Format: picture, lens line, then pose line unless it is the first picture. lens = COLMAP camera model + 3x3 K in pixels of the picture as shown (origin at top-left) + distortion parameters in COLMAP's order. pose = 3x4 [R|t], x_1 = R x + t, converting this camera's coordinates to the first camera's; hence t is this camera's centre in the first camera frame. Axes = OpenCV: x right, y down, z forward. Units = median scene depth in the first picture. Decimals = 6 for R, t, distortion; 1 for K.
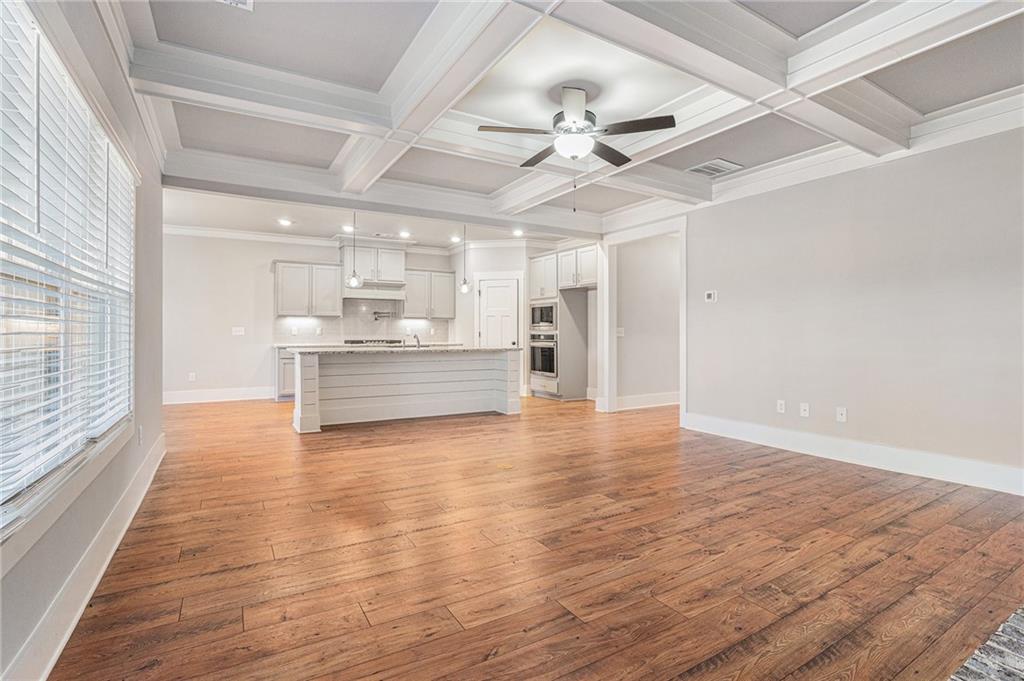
lens RADIAL K [[485.2, 0, 503.3], [0, 485.2, 339.0], [0, 0, 1]] dist [-0.039410, 0.012776]
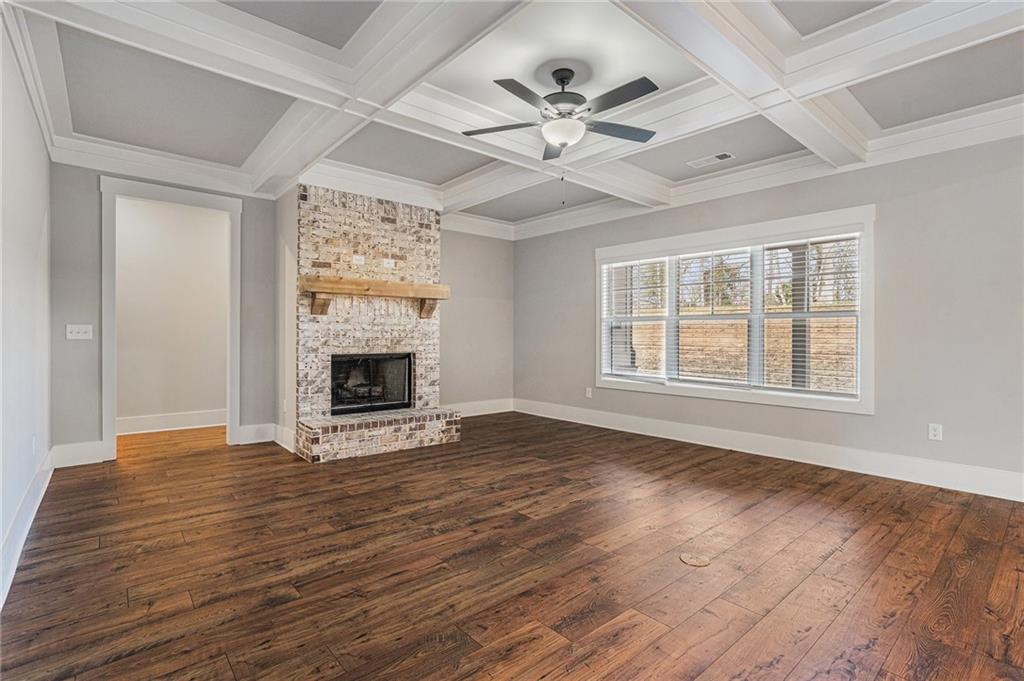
lens RADIAL K [[485.2, 0, 510.0], [0, 485.2, 334.6], [0, 0, 1]] dist [-0.039410, 0.012776]
pose [[-0.982715, -0.006902, -0.184996, 0.415844], [-0.009708, 0.999851, 0.014267, -0.027952], [0.184870, 0.015817, -0.982636, 1.877934]]
